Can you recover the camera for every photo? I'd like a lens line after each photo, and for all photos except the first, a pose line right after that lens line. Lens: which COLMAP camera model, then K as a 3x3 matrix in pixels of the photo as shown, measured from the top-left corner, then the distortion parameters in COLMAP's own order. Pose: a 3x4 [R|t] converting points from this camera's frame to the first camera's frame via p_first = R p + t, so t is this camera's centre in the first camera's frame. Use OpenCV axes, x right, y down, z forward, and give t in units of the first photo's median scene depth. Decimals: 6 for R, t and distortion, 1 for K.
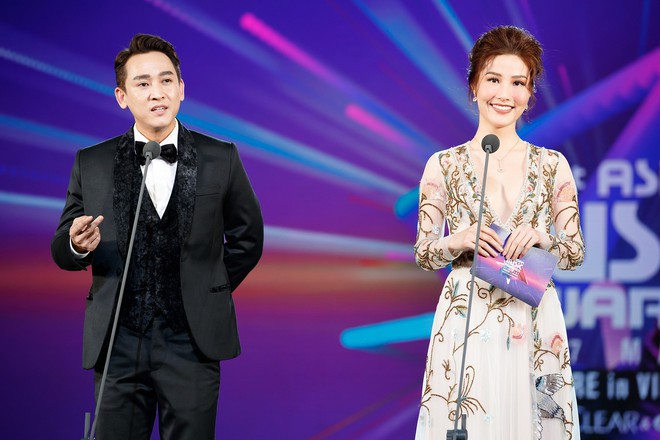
lens RADIAL K [[2311.8, 0, 327.2], [0, 2311.8, 220.9], [0, 0, 1]] dist [0.277226, 0.000000]
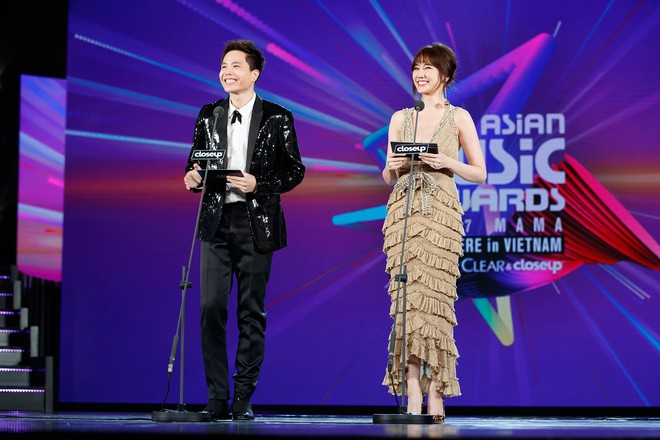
lens RADIAL K [[3383.0, 0, 328.6], [0, 3383.0, 220.0], [0, 0, 1]] dist [0.537841, 0.000000]
pose [[0.996896, -0.014110, 0.077452, -0.190395], [0.011351, 0.999289, 0.035956, -0.039286], [-0.077904, -0.034966, 0.996348, -1.489103]]
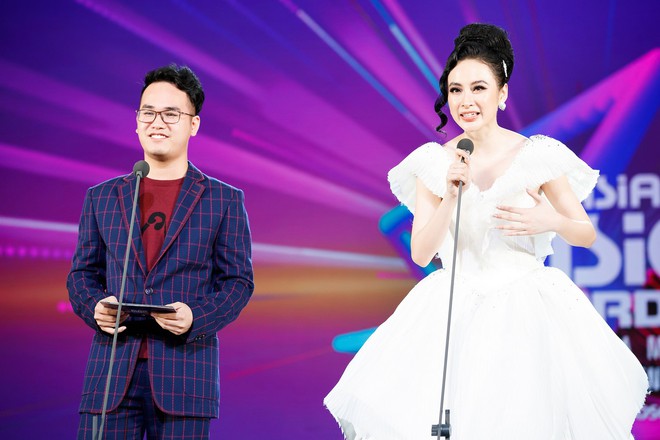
lens RADIAL K [[2599.8, 0, 330.9], [0, 2599.8, 218.7], [0, 0, 1]] dist [-0.041476, 0.000000]
pose [[0.999275, -0.024493, 0.029148, -0.030544], [0.024584, 0.999694, -0.002751, -0.005647], [-0.029071, 0.003465, 0.999571, -0.239224]]
